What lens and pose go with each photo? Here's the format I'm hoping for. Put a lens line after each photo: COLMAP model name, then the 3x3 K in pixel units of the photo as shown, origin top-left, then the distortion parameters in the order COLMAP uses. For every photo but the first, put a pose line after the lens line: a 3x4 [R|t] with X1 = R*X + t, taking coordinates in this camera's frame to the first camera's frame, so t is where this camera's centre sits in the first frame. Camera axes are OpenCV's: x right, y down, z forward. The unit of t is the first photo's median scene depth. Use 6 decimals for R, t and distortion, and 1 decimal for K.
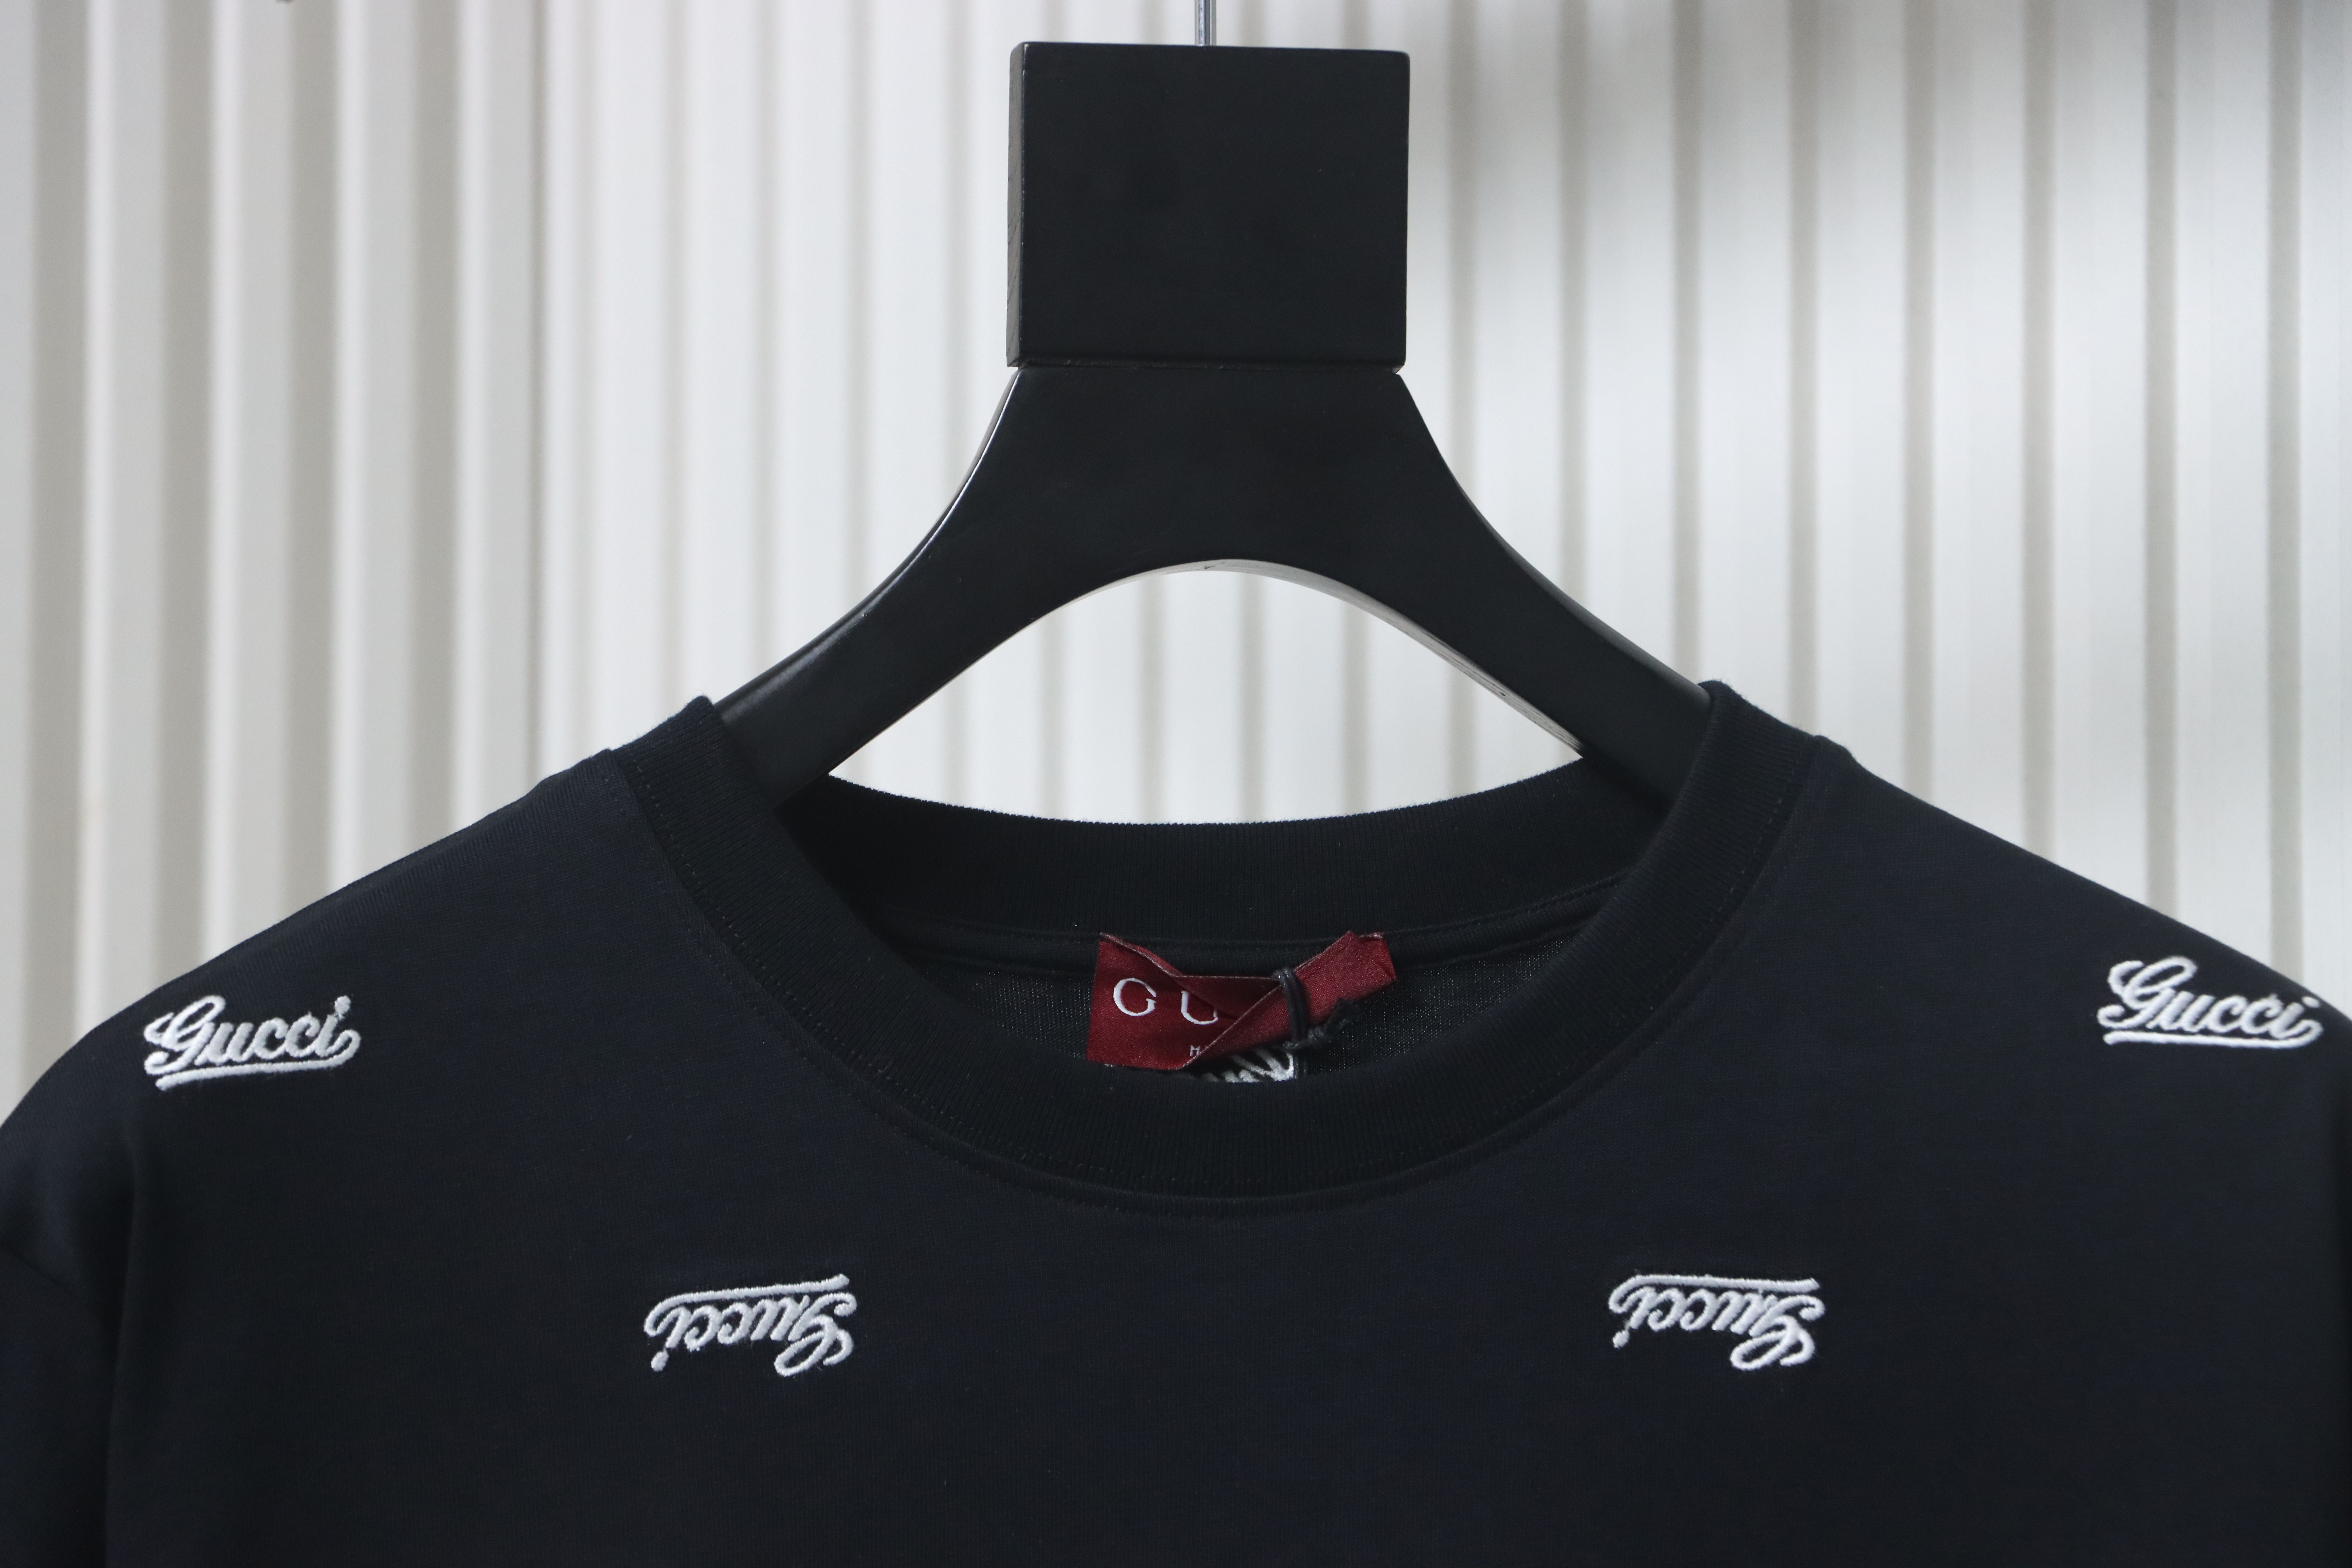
lens RADIAL K [[12716.4, 0, 1176.7], [0, 12716.4, 785.9], [0, 0, 1]] dist [-0.051458, 0.000000]
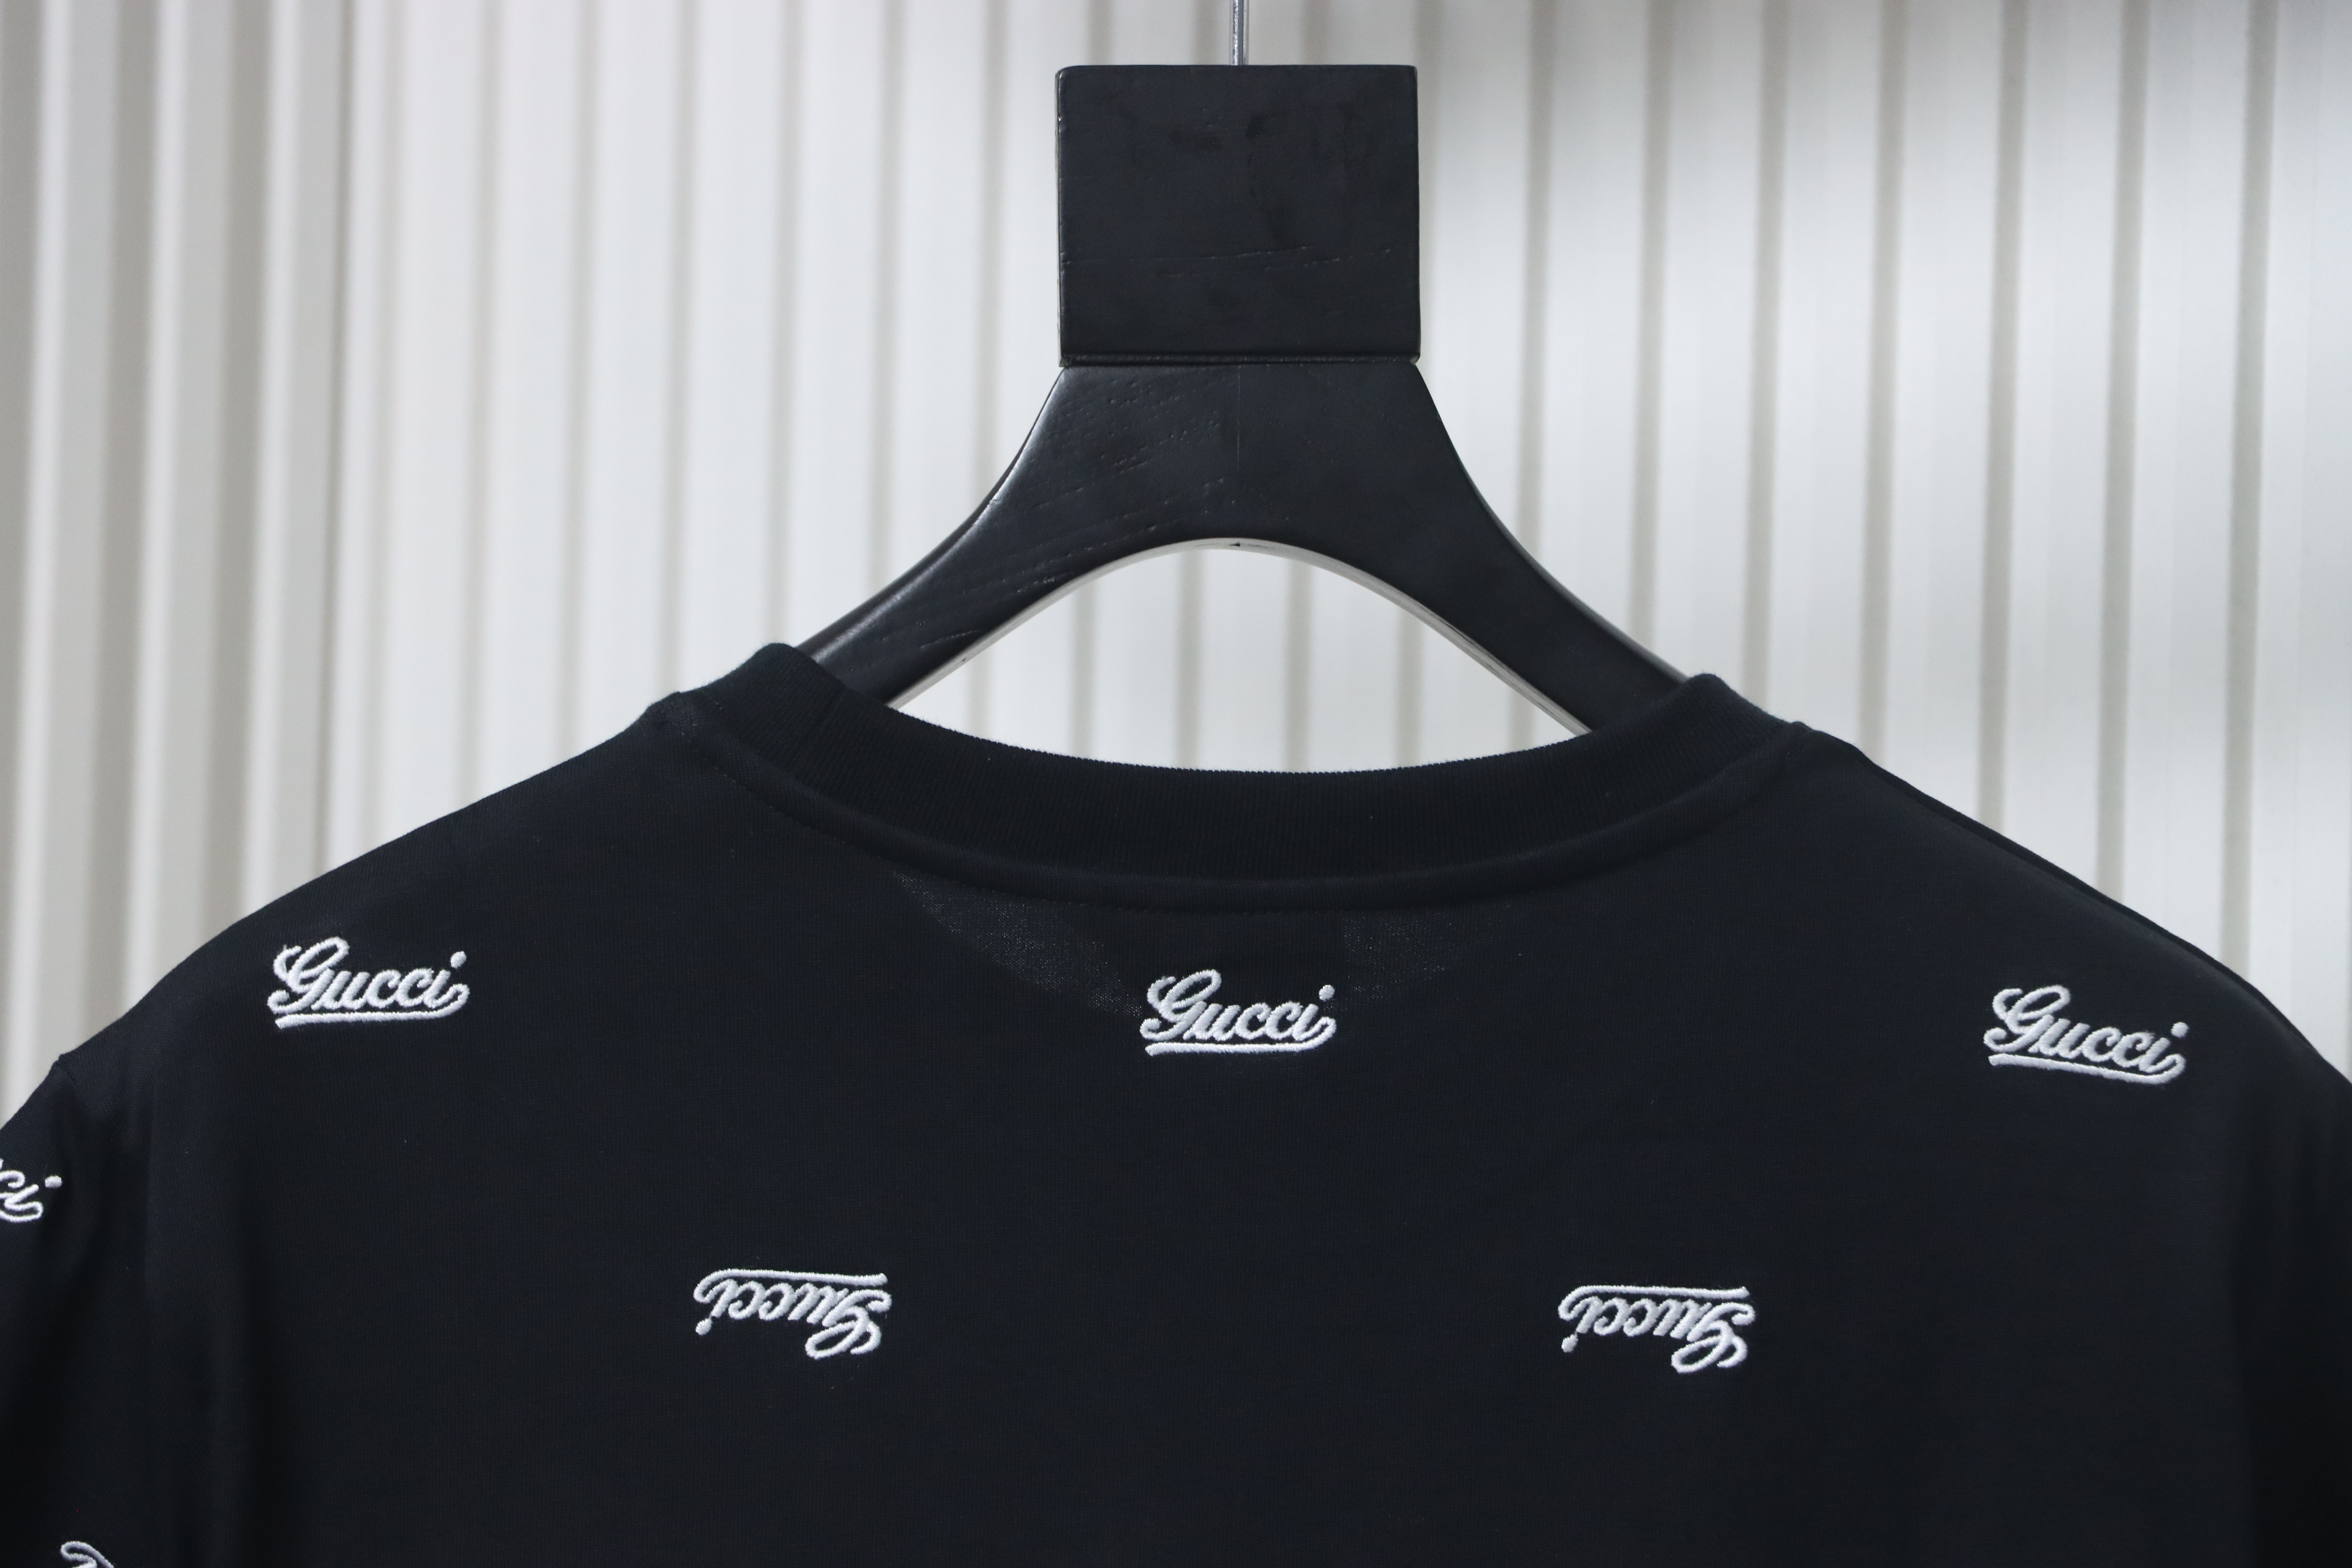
lens RADIAL K [[14609.4, 0, 1175.5], [0, 14609.4, 782.8], [0, 0, 1]] dist [0.030785, 0.000000]
pose [[0.998057, 0.039129, 0.048494, -0.051124], [-0.040076, 0.999021, 0.018723, -0.015820], [-0.047714, -0.020630, 0.998648, -0.230410]]
